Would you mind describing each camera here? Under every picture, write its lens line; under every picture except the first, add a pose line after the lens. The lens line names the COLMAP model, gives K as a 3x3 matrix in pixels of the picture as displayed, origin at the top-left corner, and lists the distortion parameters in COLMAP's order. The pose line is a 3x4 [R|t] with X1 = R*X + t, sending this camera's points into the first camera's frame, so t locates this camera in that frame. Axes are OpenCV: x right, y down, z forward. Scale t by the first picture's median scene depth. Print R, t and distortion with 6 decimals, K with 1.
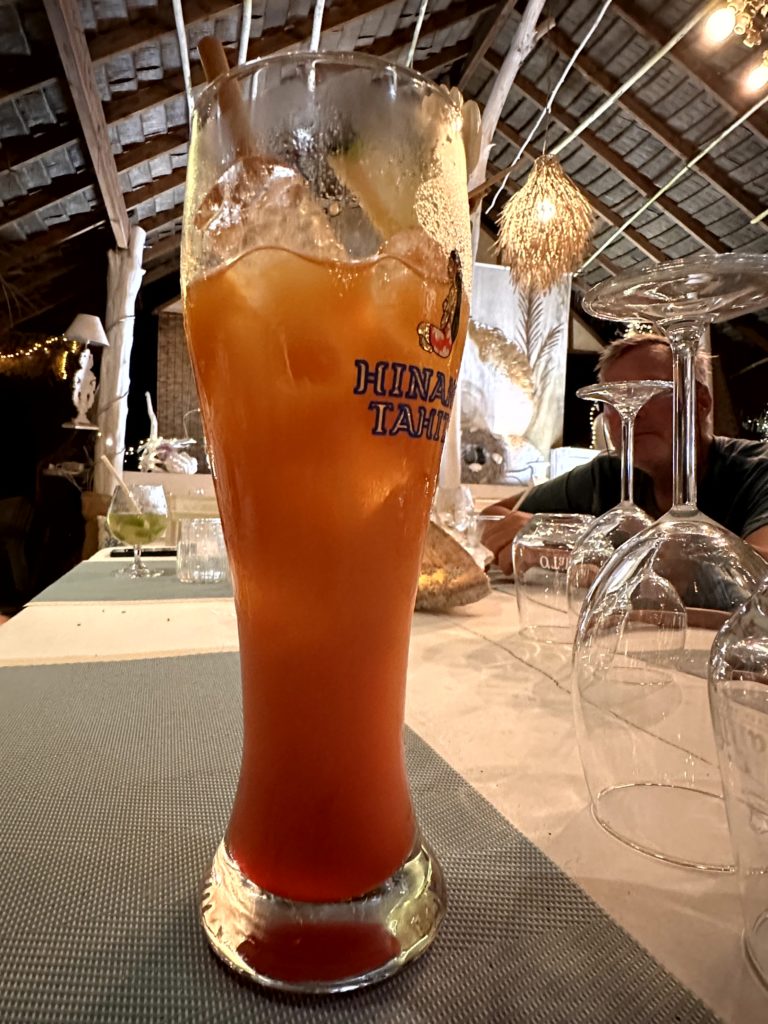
lens RADIAL K [[642.8, 0, 348.5], [0, 642.8, 504.1], [0, 0, 1]] dist [-0.013255, 0.010300]
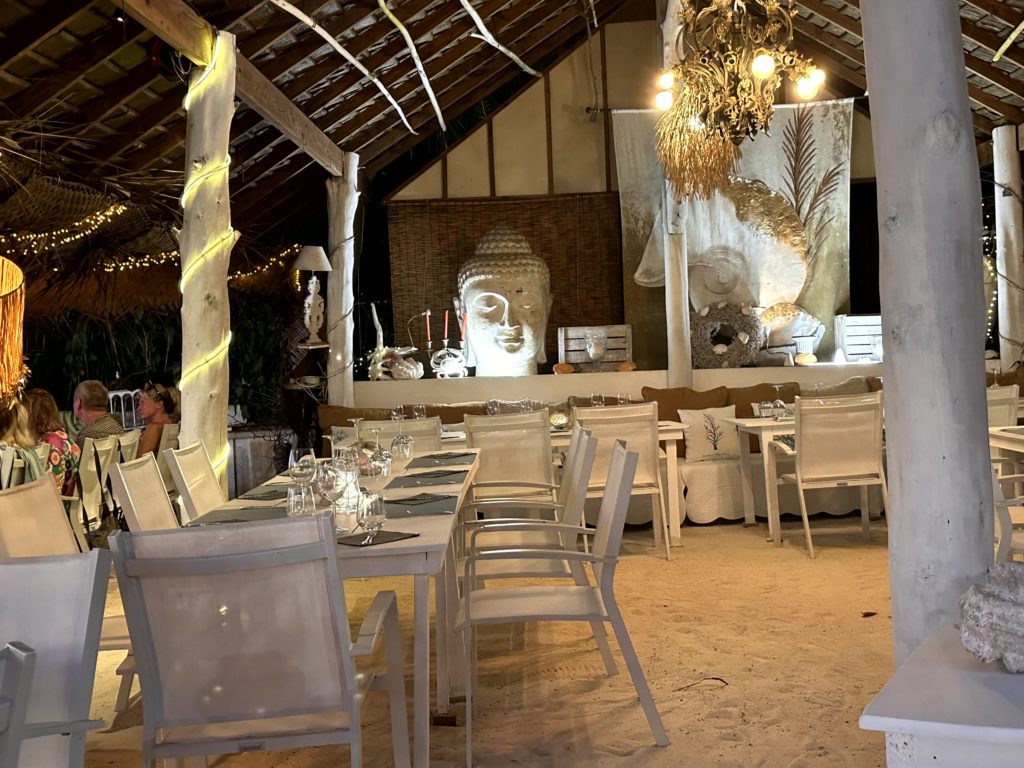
lens RADIAL K [[1223.7, 0, 514.1], [0, 1223.7, 384.9], [0, 0, 1]] dist [0.106547, 0.000000]
pose [[0.960753, -0.051629, -0.272559, 0.390260], [0.060570, 0.997864, 0.024486, -0.066914], [0.270713, -0.040034, 0.961827, -0.755729]]
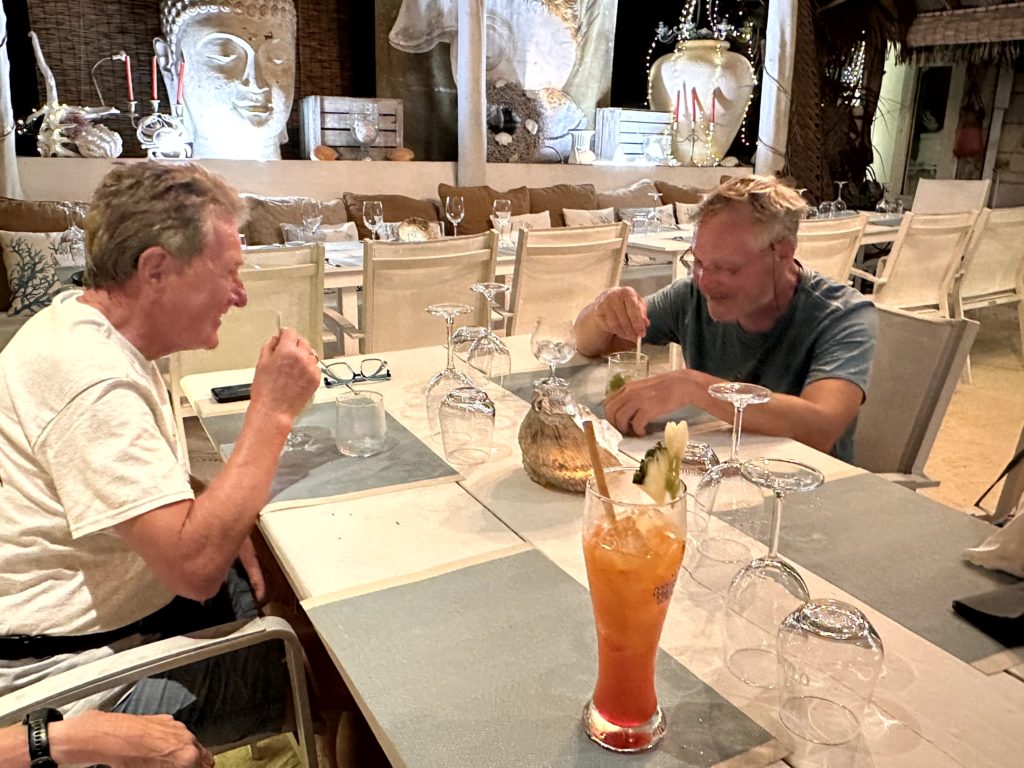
lens RADIAL K [[899.1, 0, 509.3], [0, 899.1, 402.5], [0, 0, 1]] dist [-0.000879, -0.013985]
pose [[0.972338, -0.063185, 0.224870, -0.056144], [-0.006329, 0.955237, 0.295775, -0.073945], [-0.233493, -0.289016, 0.928413, -0.084288]]
